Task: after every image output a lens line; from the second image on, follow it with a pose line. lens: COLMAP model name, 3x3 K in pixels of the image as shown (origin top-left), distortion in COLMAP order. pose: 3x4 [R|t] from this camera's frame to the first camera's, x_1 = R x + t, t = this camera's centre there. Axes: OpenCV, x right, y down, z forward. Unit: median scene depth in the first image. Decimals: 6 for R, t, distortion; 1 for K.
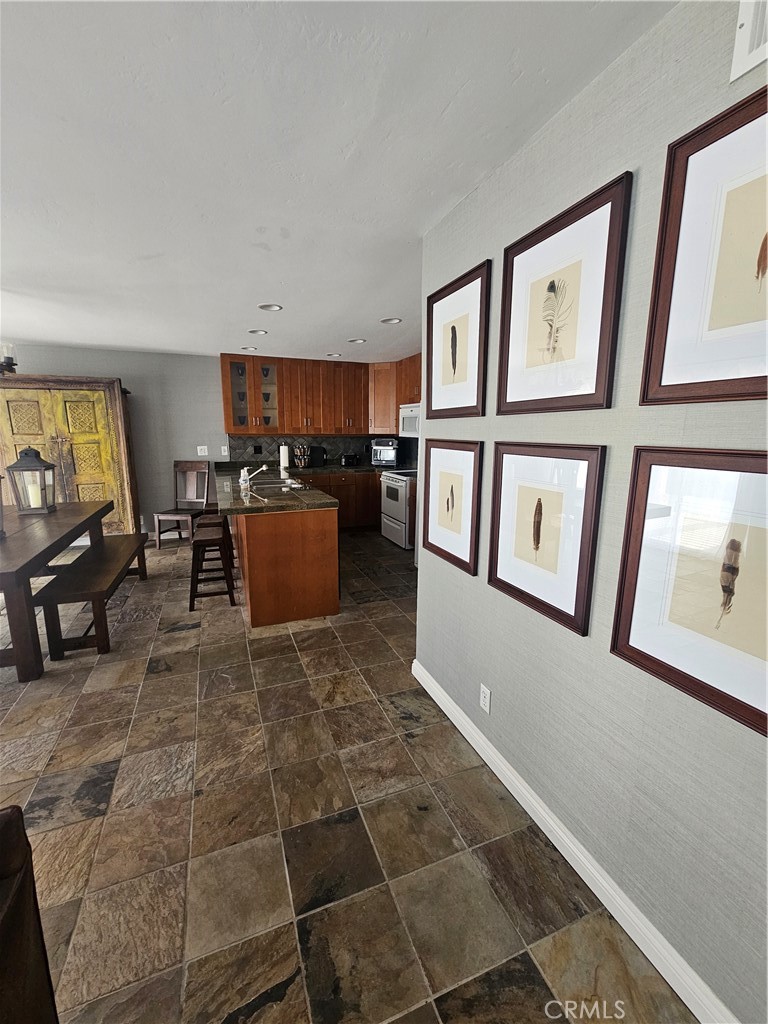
lens RADIAL K [[418.9, 0, 376.0], [0, 418.9, 508.5], [0, 0, 1]] dist [-0.000076, 0.000730]
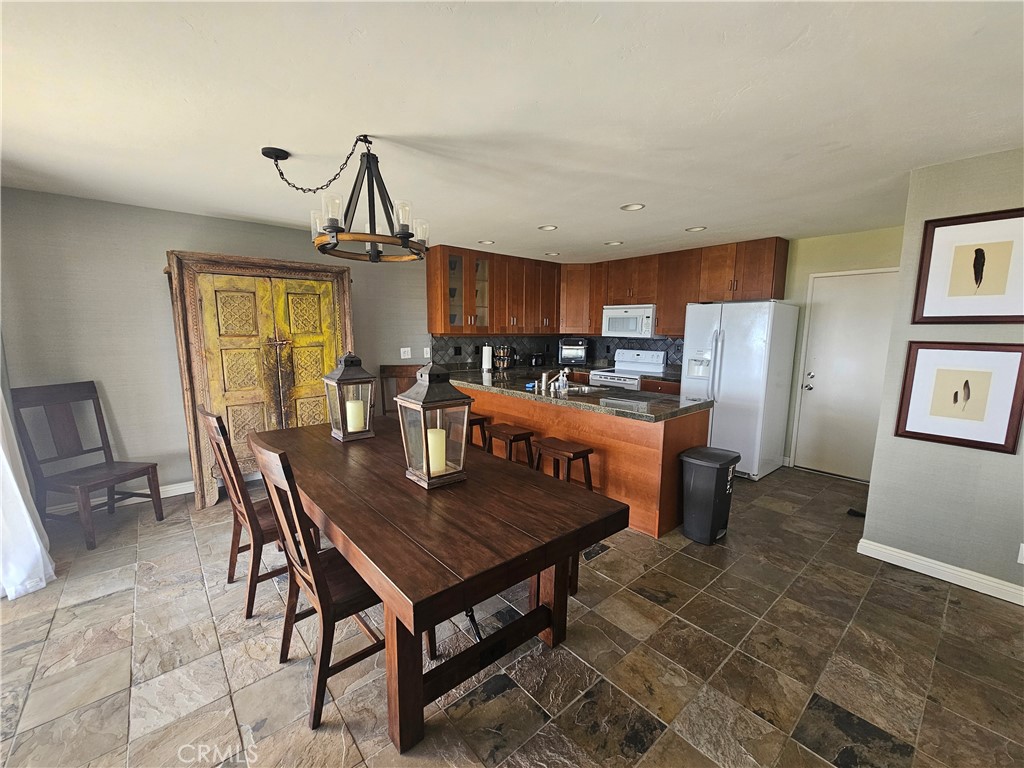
lens RADIAL K [[419.5, 0, 511.5], [0, 419.5, 391.1], [0, 0, 1]] dist [-0.000269, 0.000441]
pose [[0.942134, -0.046393, 0.332011, -0.623464], [0.057706, 0.998038, -0.024290, -0.031430], [-0.330233, 0.042044, 0.942963, 0.134828]]
